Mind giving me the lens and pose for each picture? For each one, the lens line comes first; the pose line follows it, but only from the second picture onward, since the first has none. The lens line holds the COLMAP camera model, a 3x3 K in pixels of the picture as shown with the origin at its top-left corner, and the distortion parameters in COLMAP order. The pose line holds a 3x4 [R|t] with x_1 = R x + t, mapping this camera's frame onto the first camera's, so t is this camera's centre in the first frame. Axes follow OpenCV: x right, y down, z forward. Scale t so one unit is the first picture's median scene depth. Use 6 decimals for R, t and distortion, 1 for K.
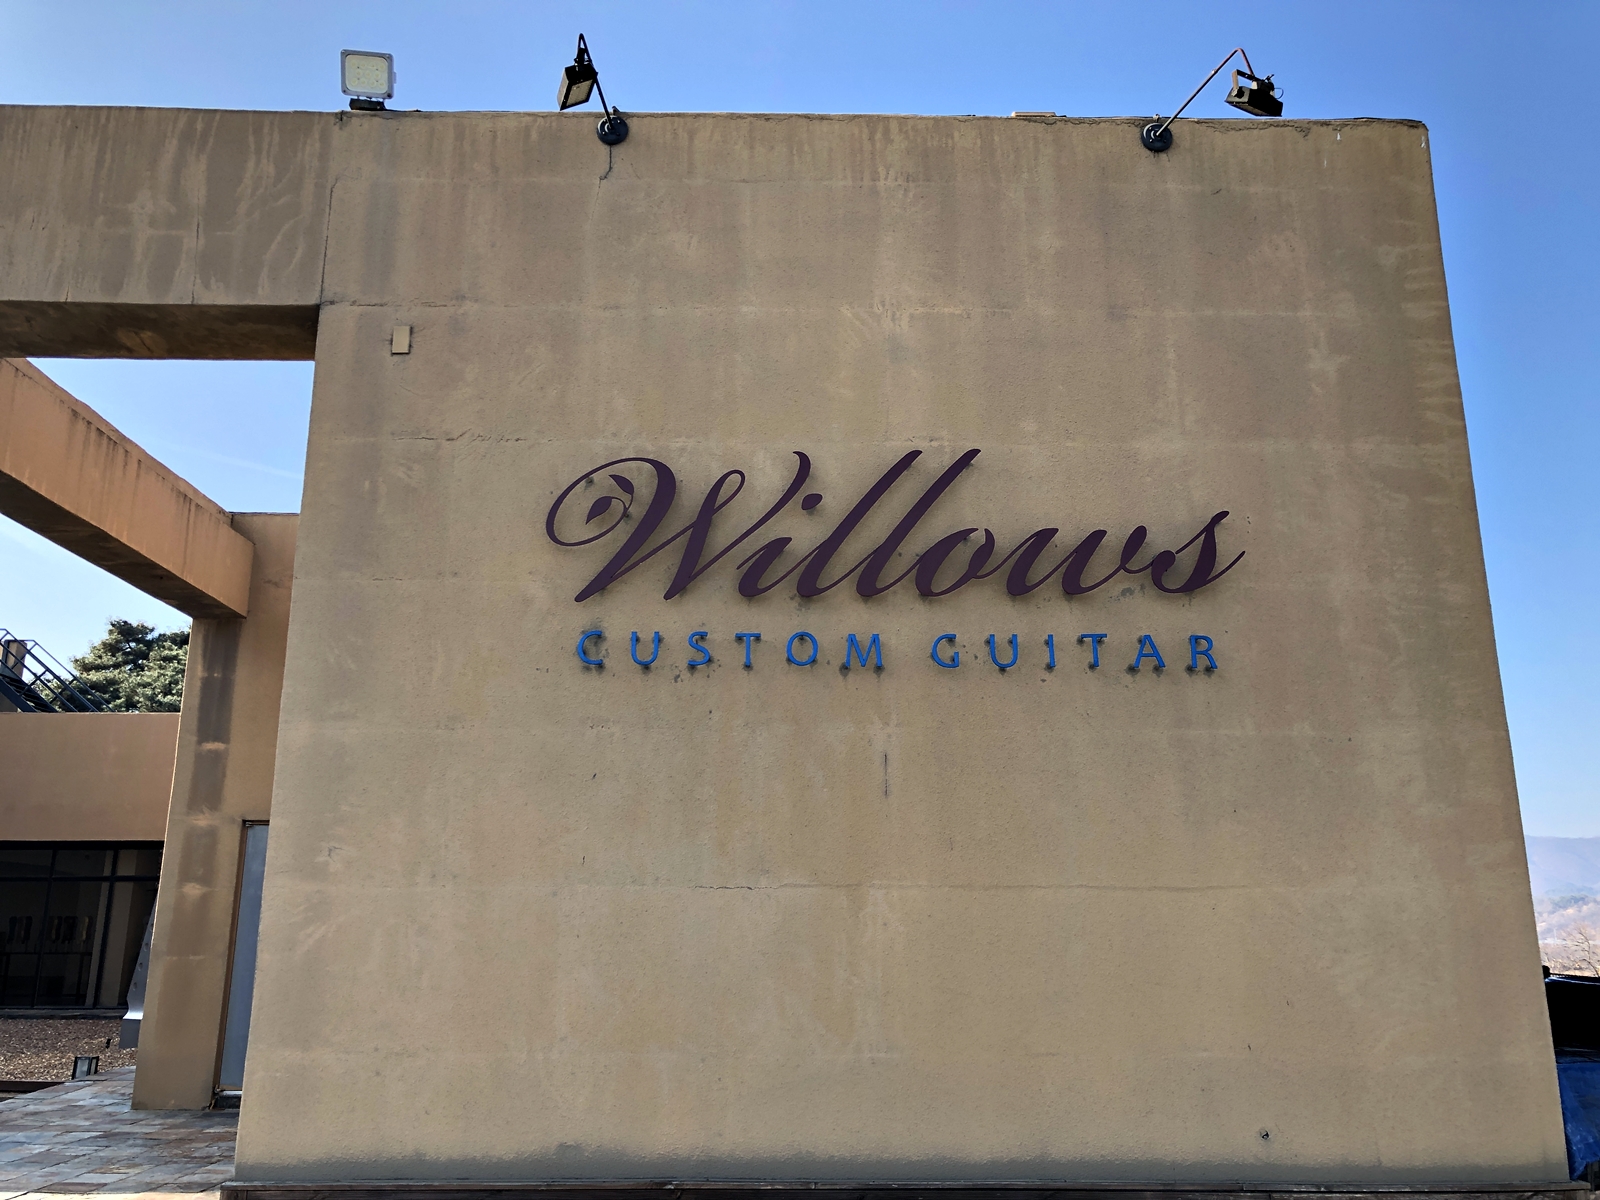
lens RADIAL K [[1303.5, 0, 800.5], [0, 1303.5, 569.3], [0, 0, 1]] dist [0.020397, -0.003229]
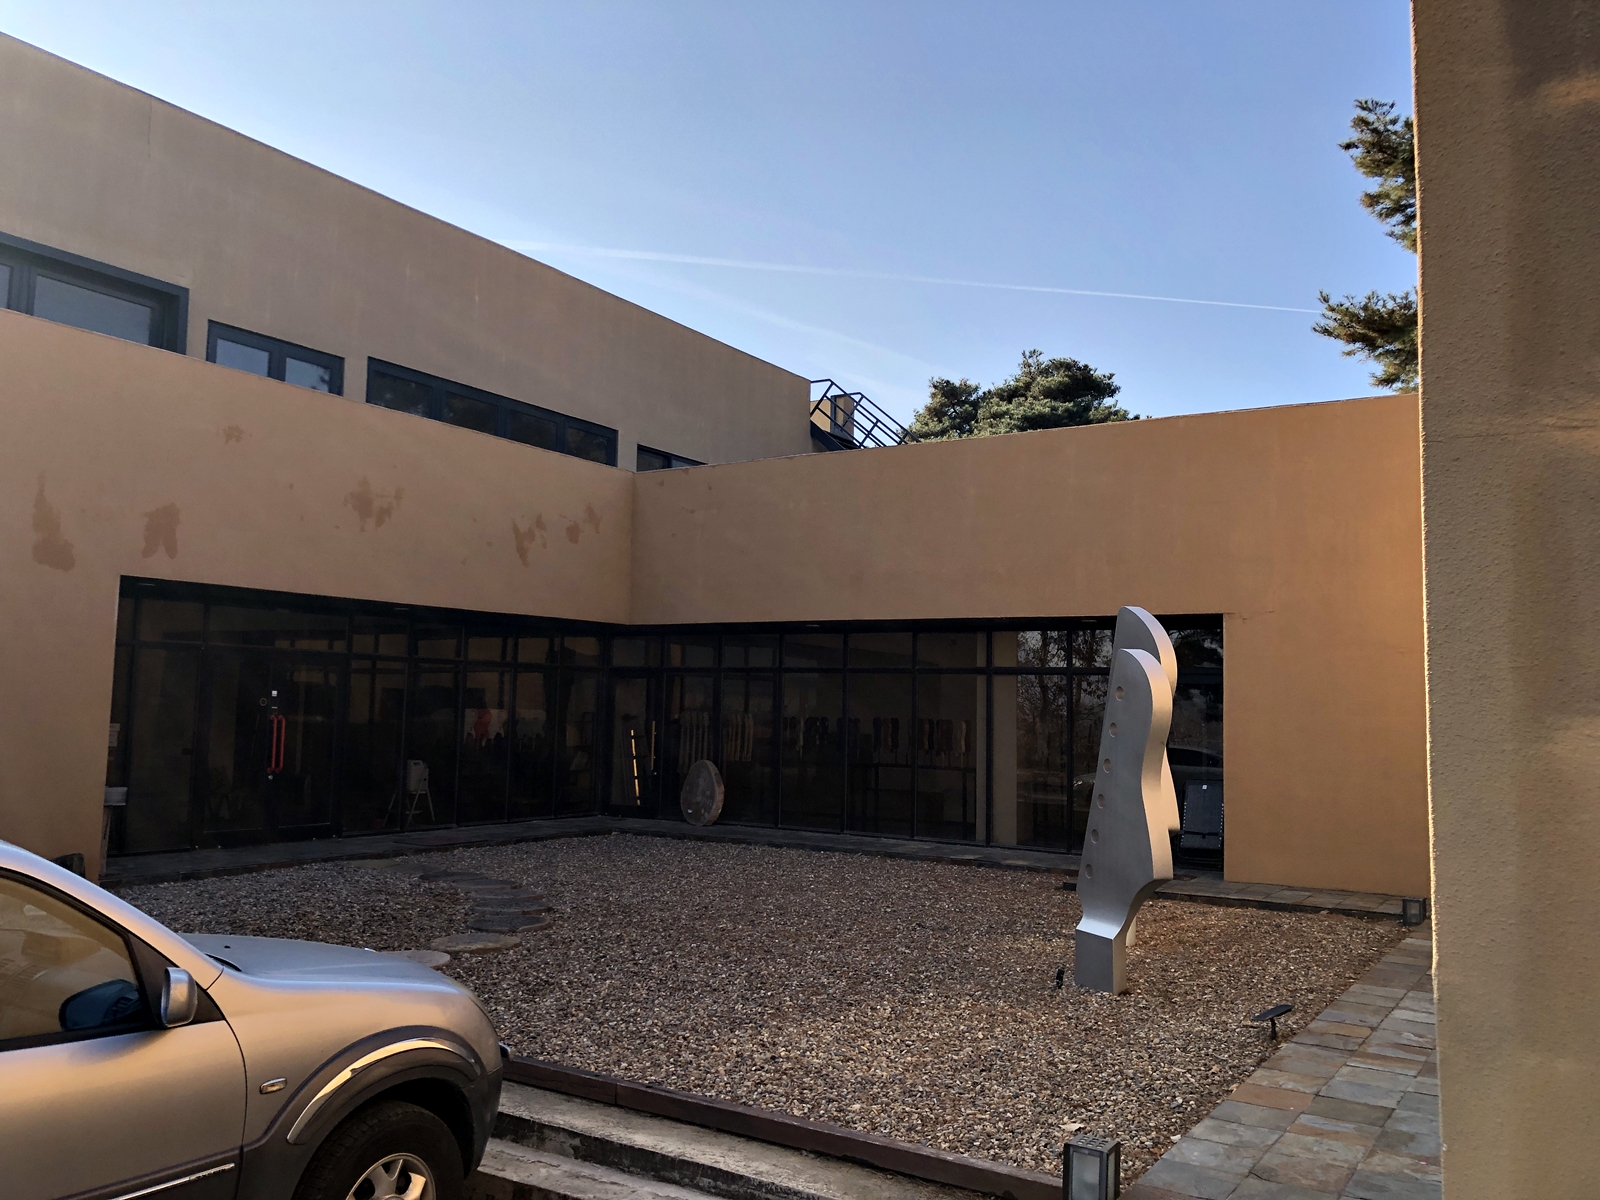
lens RADIAL K [[1303.5, 0, 799.6], [0, 1303.5, 598.2], [0, 0, 1]] dist [0.020397, -0.003229]
pose [[0.835423, -0.018351, -0.549301, -0.129780], [0.115927, 0.982840, 0.143477, 0.048853], [0.537242, -0.183543, 0.823215, 0.216280]]
